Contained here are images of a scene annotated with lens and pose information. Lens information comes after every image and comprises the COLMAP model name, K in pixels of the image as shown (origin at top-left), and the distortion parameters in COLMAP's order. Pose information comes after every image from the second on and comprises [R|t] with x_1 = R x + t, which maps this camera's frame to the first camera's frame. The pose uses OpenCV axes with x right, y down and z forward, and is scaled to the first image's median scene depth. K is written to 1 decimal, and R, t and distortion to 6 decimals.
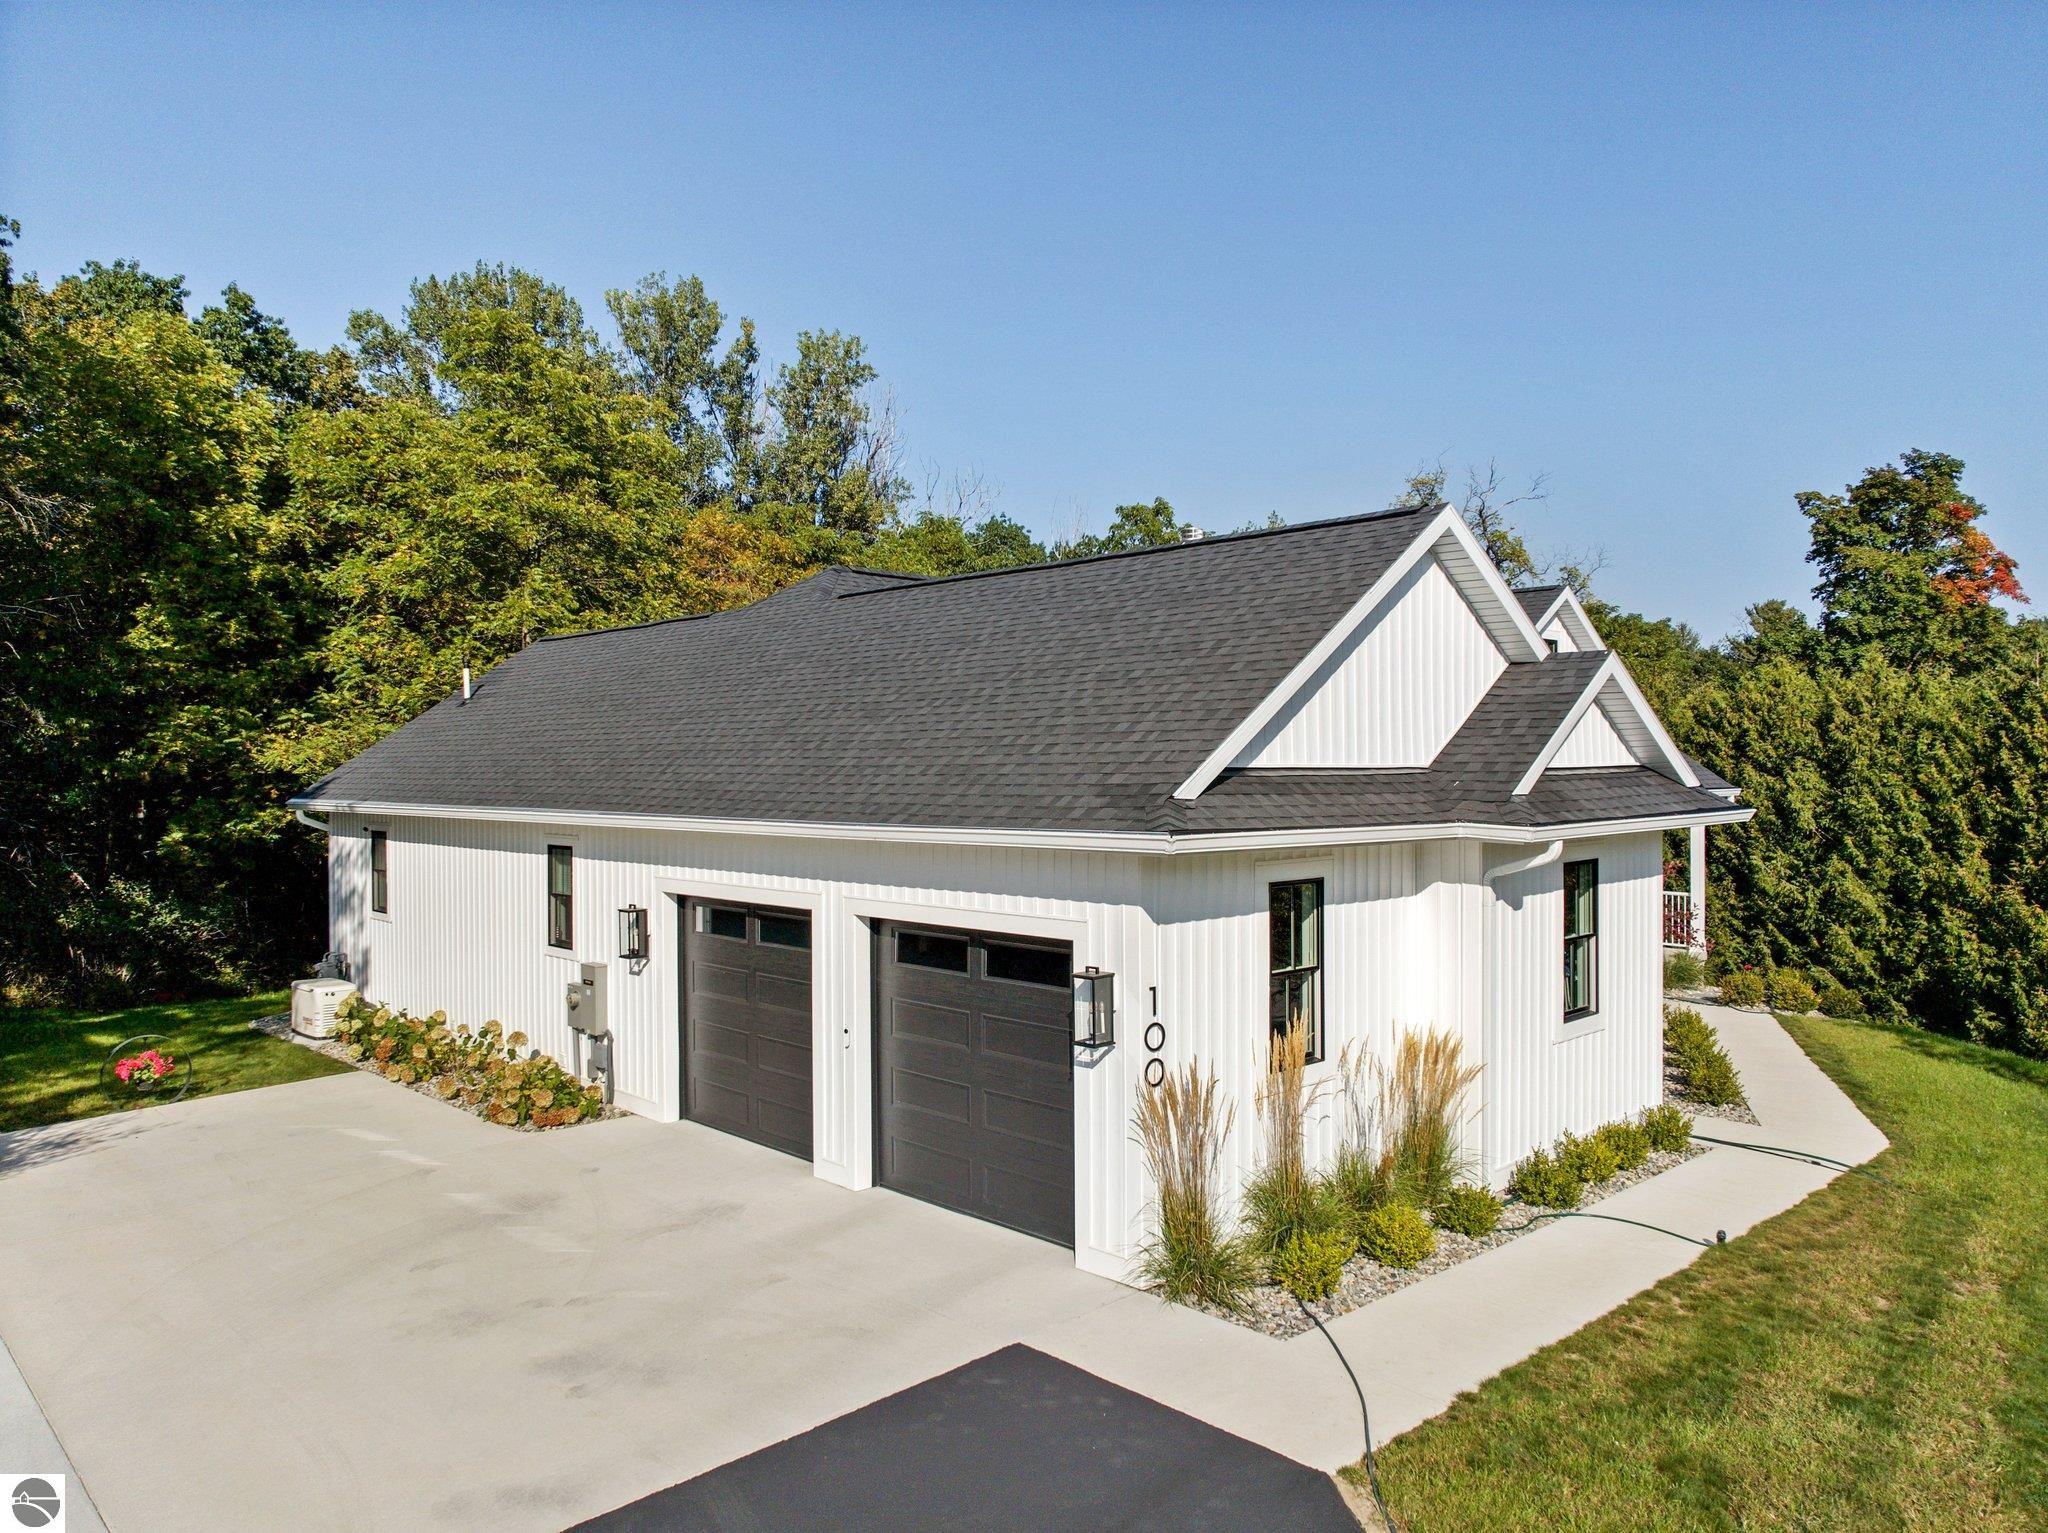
lens RADIAL K [[1434.6, 0, 1016.4], [0, 1434.6, 801.8], [0, 0, 1]] dist [-0.032247, -0.004609]
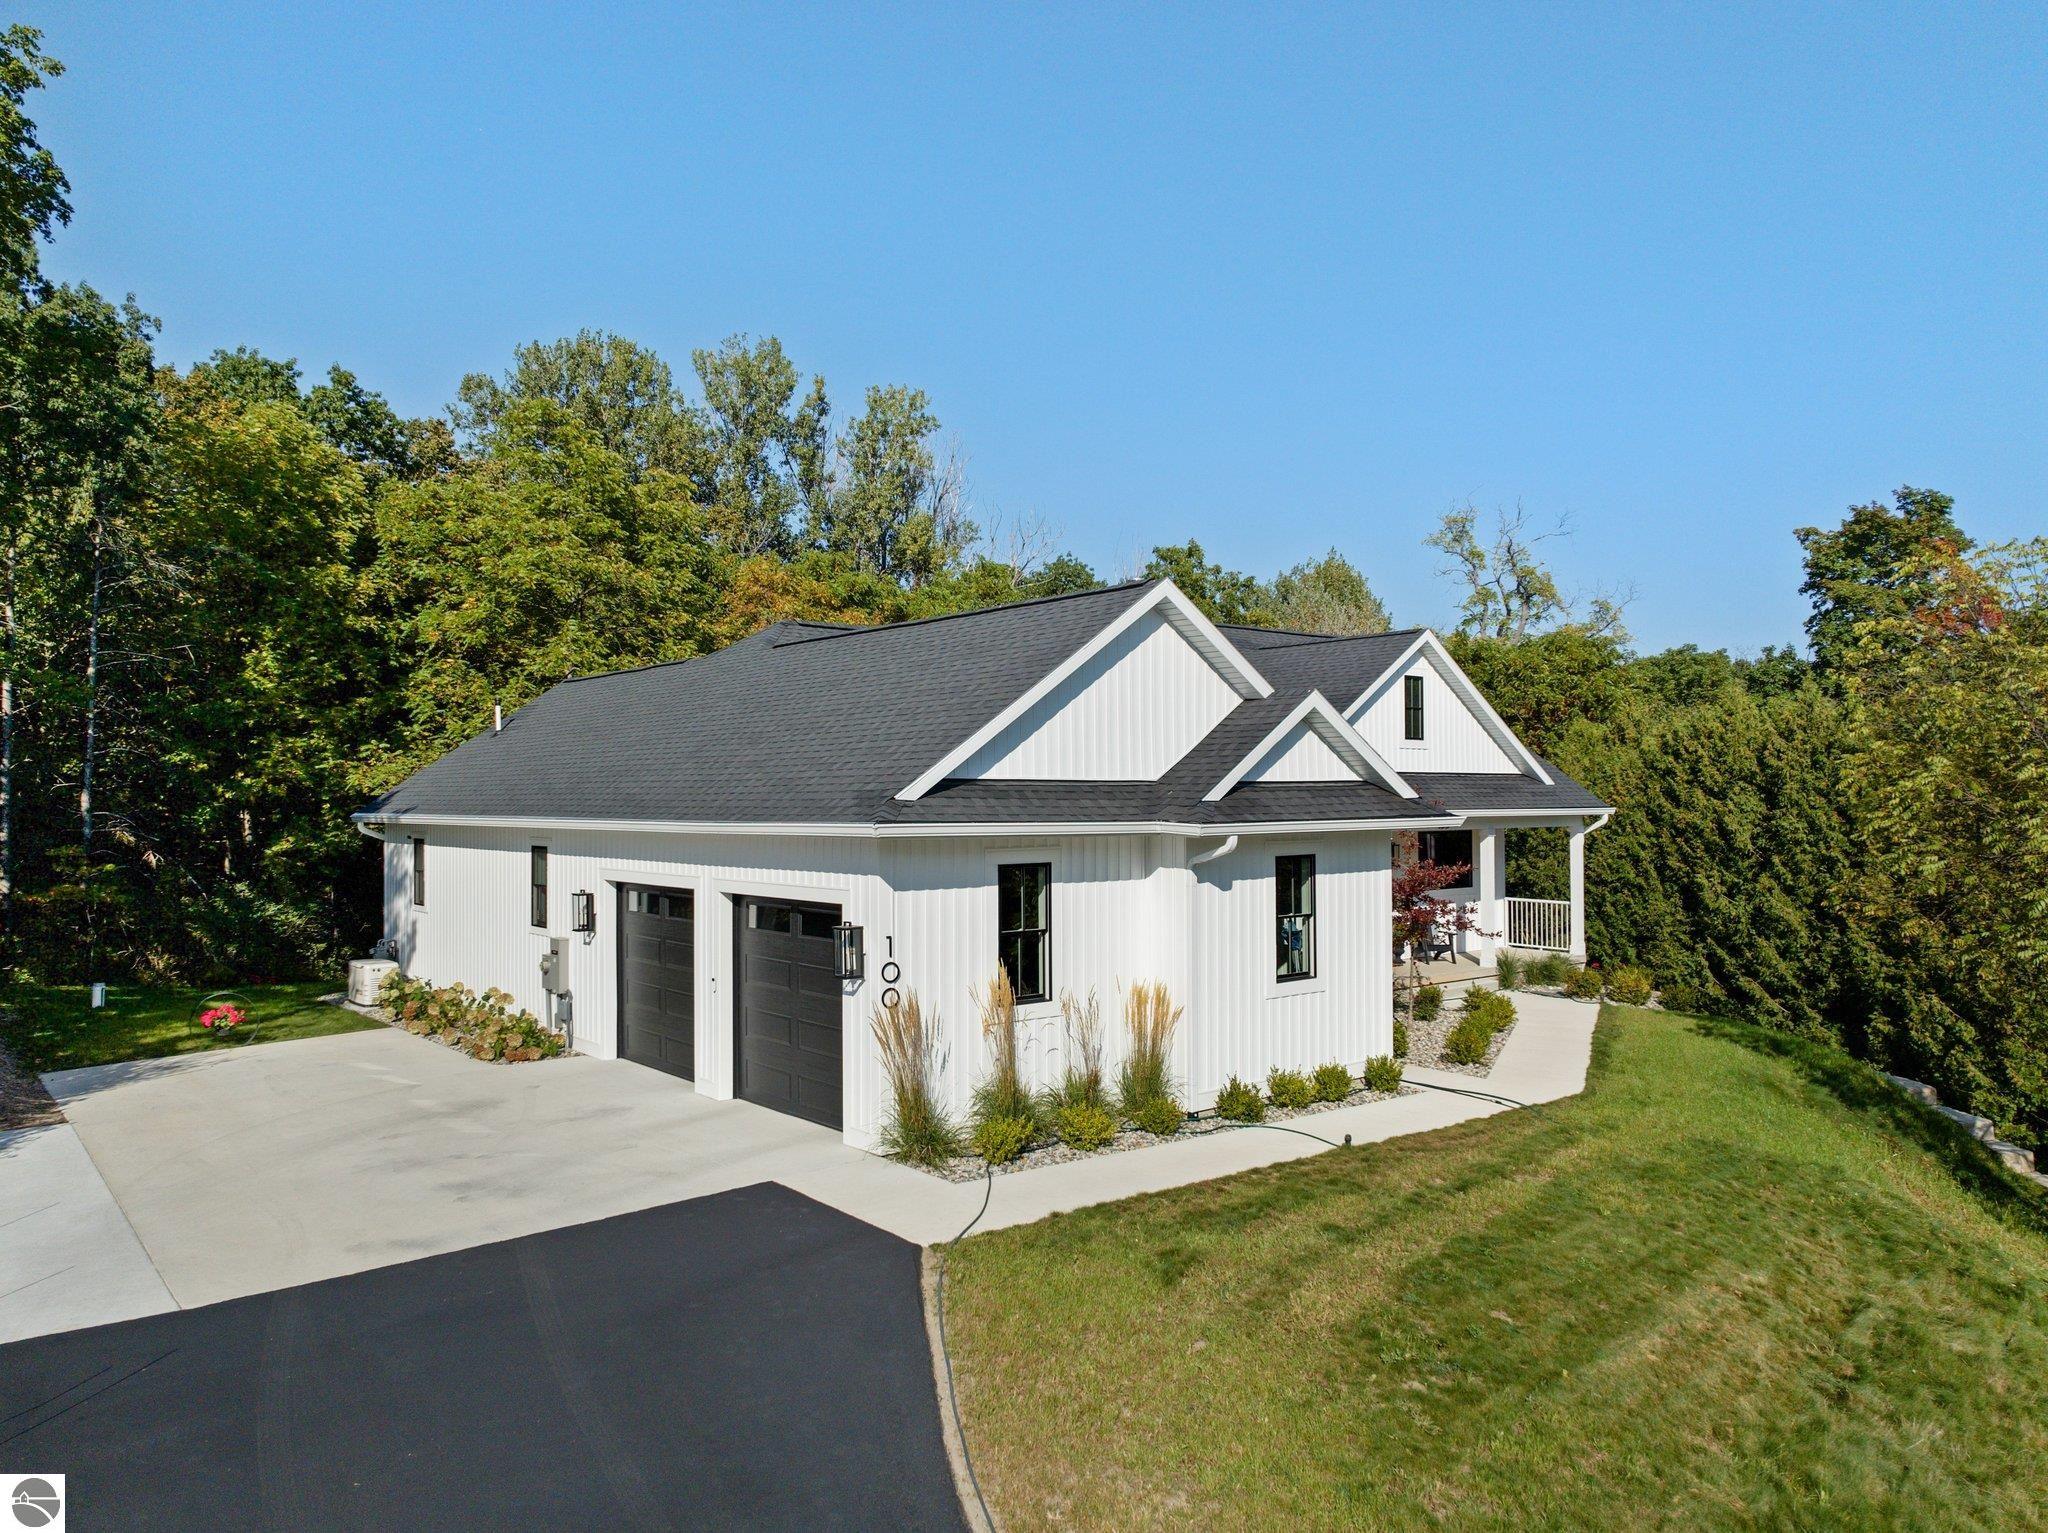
lens RADIAL K [[1434.6, 0, 1016.4], [0, 1434.6, 801.8], [0, 0, 1]] dist [-0.032247, -0.004609]
pose [[0.996997, 0.000801, -0.077431, 0.112759], [-0.002503, 0.999757, -0.021892, 0.010205], [0.077395, 0.022020, 0.996757, -0.129788]]
